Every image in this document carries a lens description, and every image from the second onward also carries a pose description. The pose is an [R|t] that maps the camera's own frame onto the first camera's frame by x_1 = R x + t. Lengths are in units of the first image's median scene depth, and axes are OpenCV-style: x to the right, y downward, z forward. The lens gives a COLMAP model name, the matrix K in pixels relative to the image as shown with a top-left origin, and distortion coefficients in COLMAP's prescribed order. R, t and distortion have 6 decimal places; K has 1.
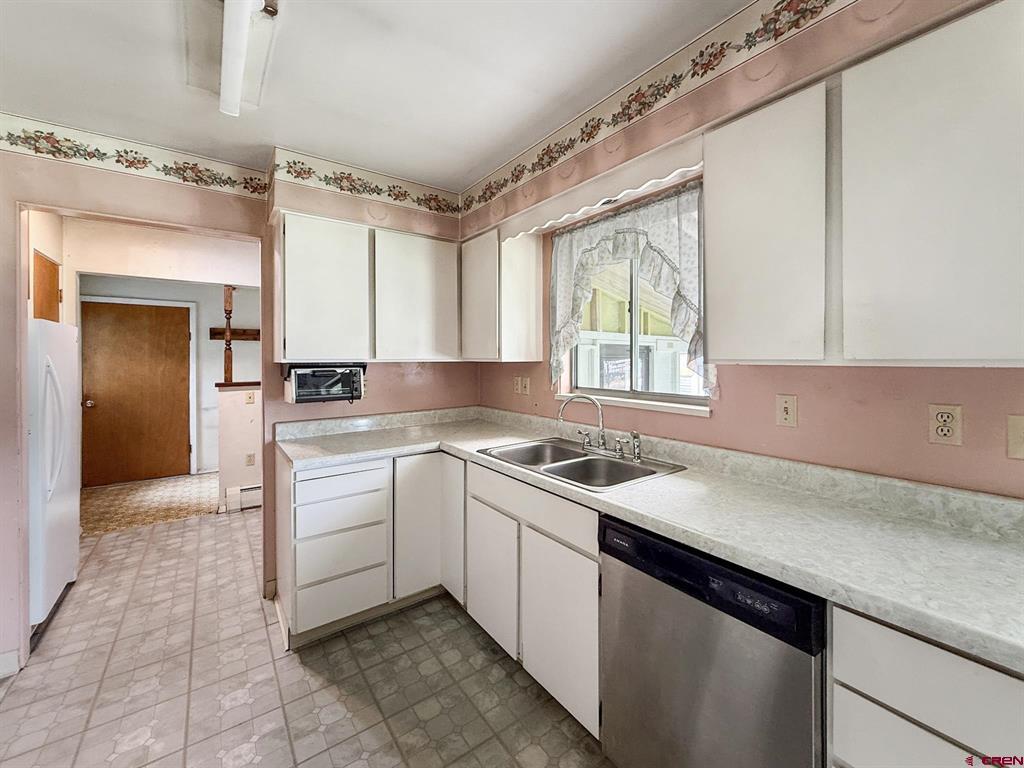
lens RADIAL K [[417.2, 0, 502.1], [0, 417.2, 379.1], [0, 0, 1]] dist [0.001948, -0.000630]
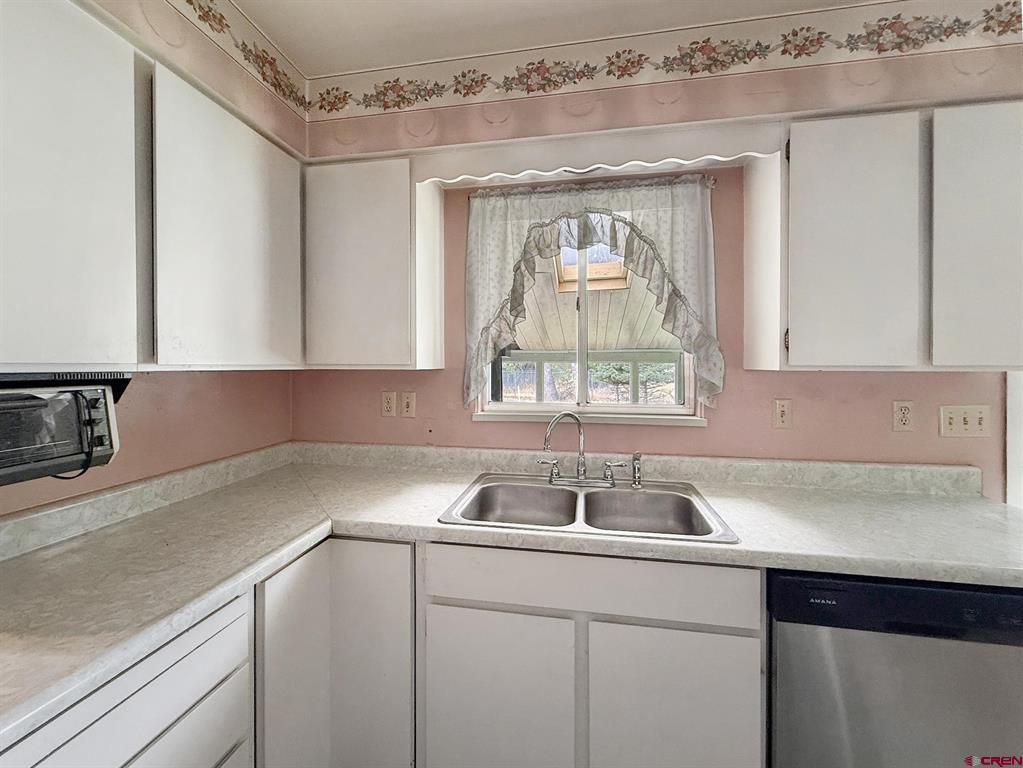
lens RADIAL K [[419.8, 0, 514.4], [0, 419.8, 379.5], [0, 0, 1]] dist [-0.002108, 0.001164]
pose [[0.711571, -0.019066, 0.702356, -0.425250], [0.032698, 0.999447, -0.005996, -0.021651], [-0.701853, 0.027232, 0.711801, 0.543539]]
